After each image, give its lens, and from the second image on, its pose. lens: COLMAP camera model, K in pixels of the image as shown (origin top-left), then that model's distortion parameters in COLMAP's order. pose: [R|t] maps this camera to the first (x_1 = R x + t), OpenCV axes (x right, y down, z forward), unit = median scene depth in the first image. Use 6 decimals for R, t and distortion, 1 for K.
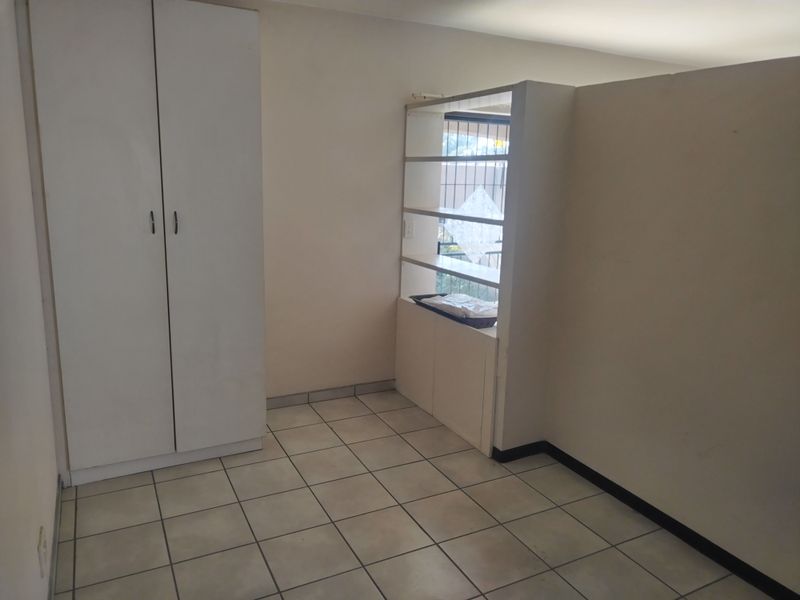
lens RADIAL K [[595.6, 0, 400.0], [0, 595.6, 300.0], [0, 0, 1]] dist [0.049572, -0.051235]
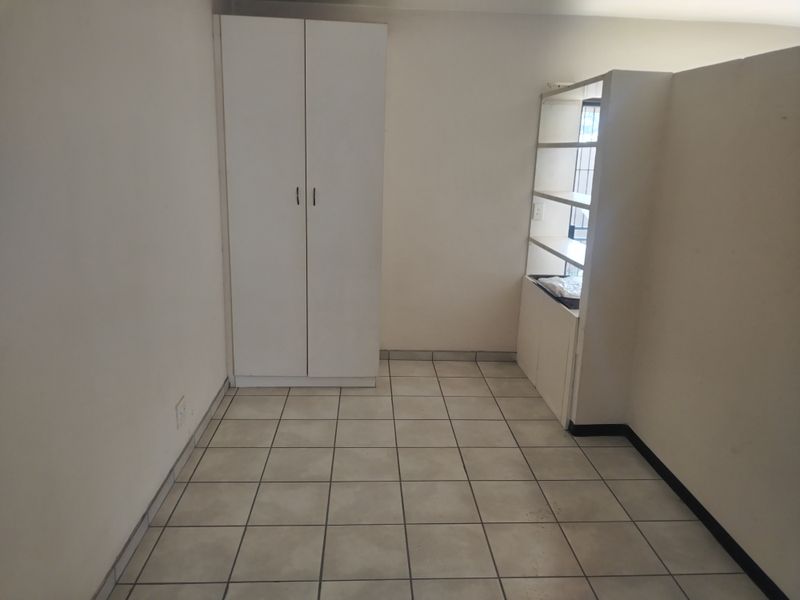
lens RADIAL K [[595.6, 0, 400.0], [0, 595.6, 300.0], [0, 0, 1]] dist [0.049572, -0.051235]
pose [[0.912544, 0.101404, -0.396207, 0.274684], [-0.091726, 0.994840, 0.043354, 0.015981], [0.398559, -0.003220, 0.917137, -0.086118]]
